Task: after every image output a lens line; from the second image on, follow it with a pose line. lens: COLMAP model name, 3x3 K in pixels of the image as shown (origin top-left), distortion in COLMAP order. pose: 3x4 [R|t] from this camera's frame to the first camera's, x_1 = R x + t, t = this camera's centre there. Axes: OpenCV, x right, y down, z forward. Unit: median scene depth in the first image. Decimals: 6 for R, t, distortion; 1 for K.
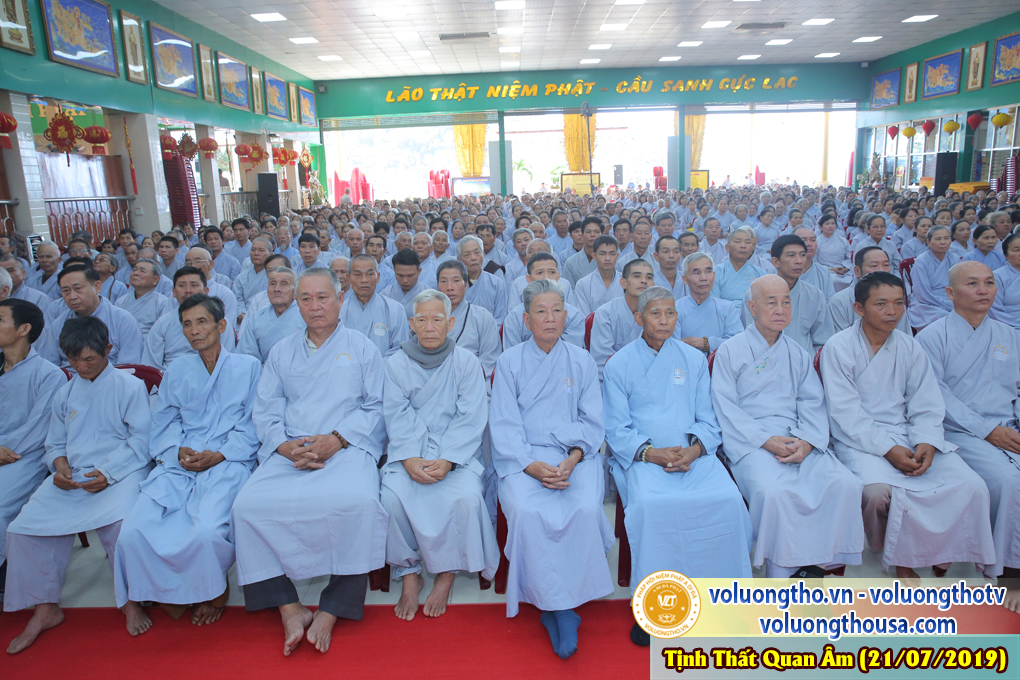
lens RADIAL K [[691.8, 0, 510.0], [0, 691.8, 340.0], [0, 0, 1]] dist [-0.111453, 0.087352]
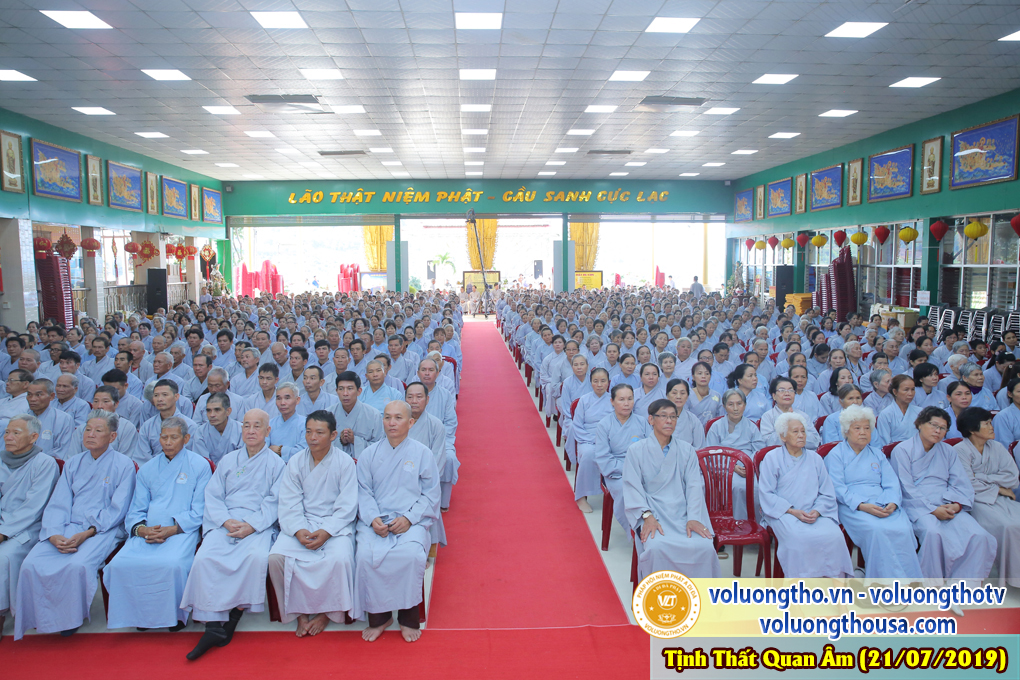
lens RADIAL K [[694.3, 0, 510.0], [0, 694.3, 340.0], [0, 0, 1]] dist [-0.116620, 0.091676]
pose [[0.997968, 0.025603, 0.058339, 0.109912], [-0.018353, 0.992412, -0.121582, -0.009779], [-0.061009, 0.120265, 0.990865, -0.065210]]
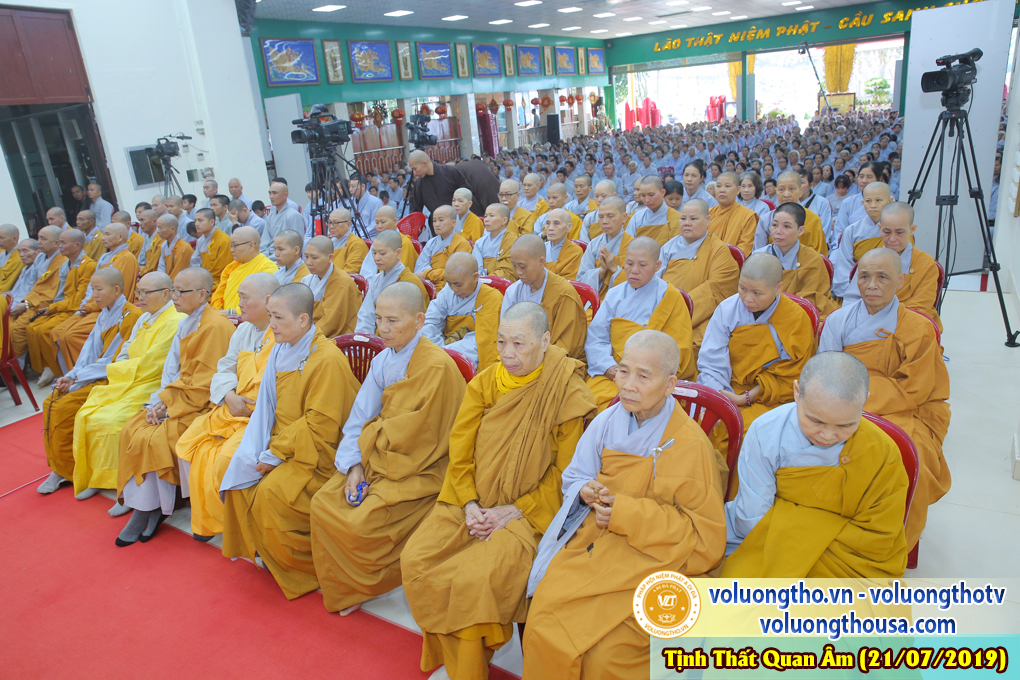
lens RADIAL K [[694.3, 0, 510.0], [0, 694.3, 340.0], [0, 0, 1]] dist [-0.116620, 0.091676]
pose [[0.847053, 0.125454, -0.516491, 0.343799], [-0.055329, 0.987278, 0.149065, 0.029925], [0.528621, -0.097689, 0.843218, -0.340809]]
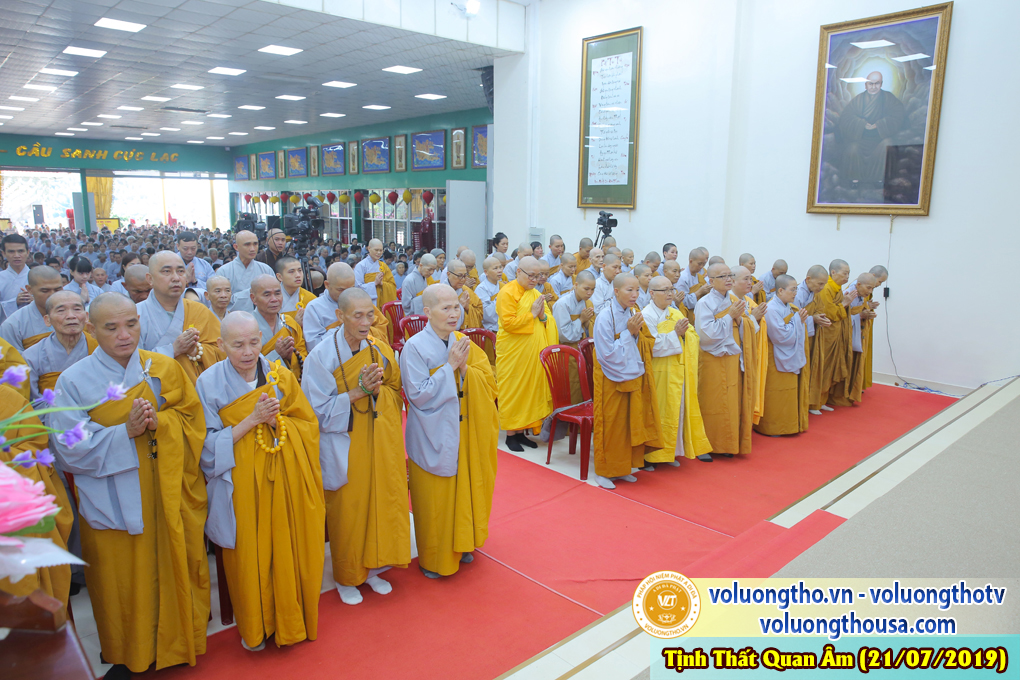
lens RADIAL K [[691.8, 0, 510.0], [0, 691.8, 340.0], [0, 0, 1]] dist [-0.111453, 0.087352]
pose [[0.738324, -0.080169, 0.669665, -0.012276], [0.108905, 0.994052, -0.001067, 0.050826], [-0.665596, 0.073718, 0.742663, -0.407231]]
